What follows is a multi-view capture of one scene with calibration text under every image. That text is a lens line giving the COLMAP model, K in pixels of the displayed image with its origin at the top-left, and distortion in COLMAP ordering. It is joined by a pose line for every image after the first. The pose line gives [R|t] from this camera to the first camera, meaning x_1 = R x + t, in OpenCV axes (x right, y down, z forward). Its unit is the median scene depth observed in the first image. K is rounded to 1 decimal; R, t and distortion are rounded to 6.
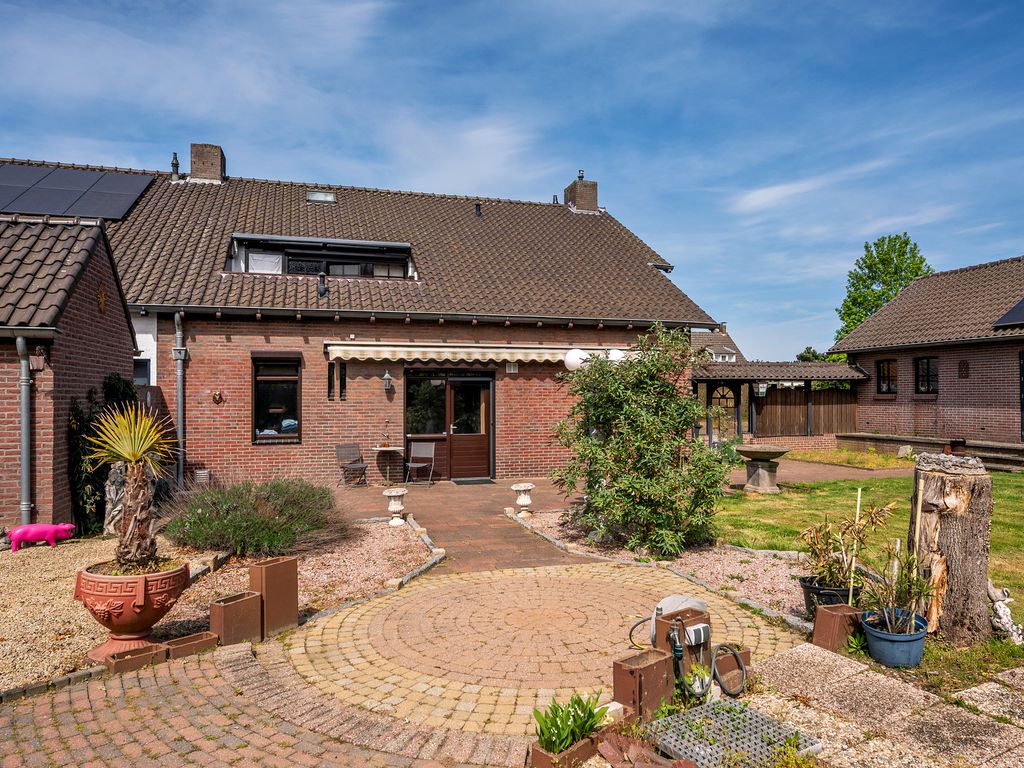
lens RADIAL K [[714.5, 0, 509.3], [0, 714.5, 389.0], [0, 0, 1]] dist [-0.005726, 0.015916]
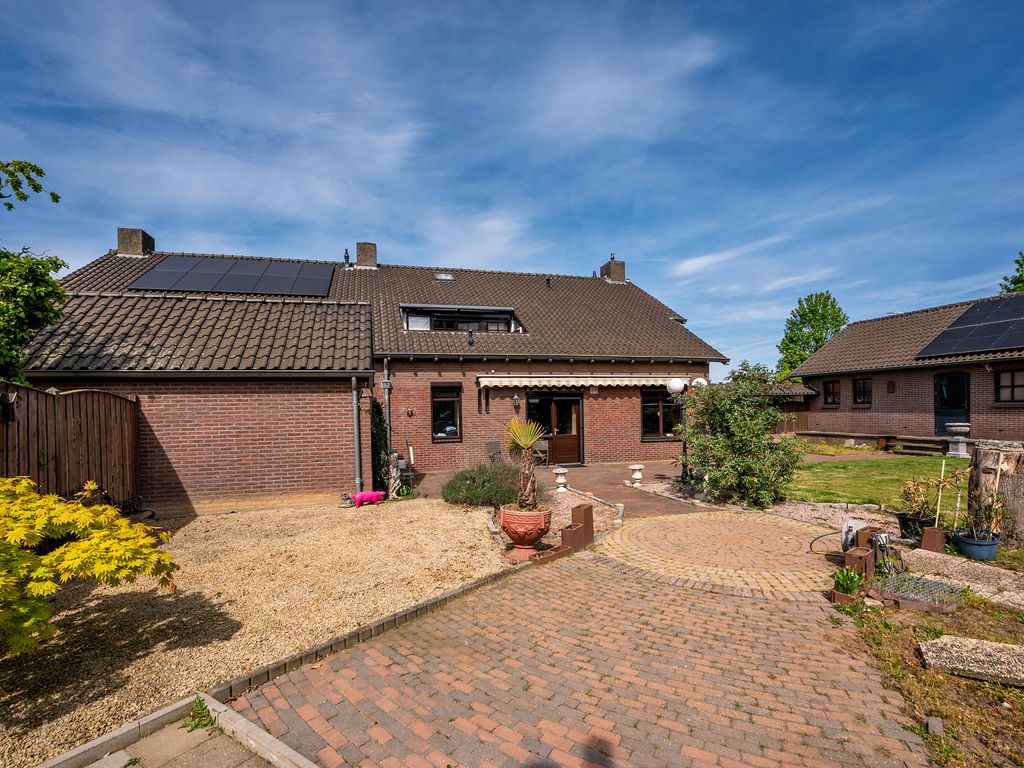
lens RADIAL K [[508.1, 0, 493.6], [0, 508.1, 416.1], [0, 0, 1]] dist [-0.006868, 0.004430]
pose [[0.999505, -0.013674, -0.028344, -0.143587], [0.014259, 0.999687, 0.020551, -0.000487], [0.028055, -0.020945, 0.999387, -0.060762]]
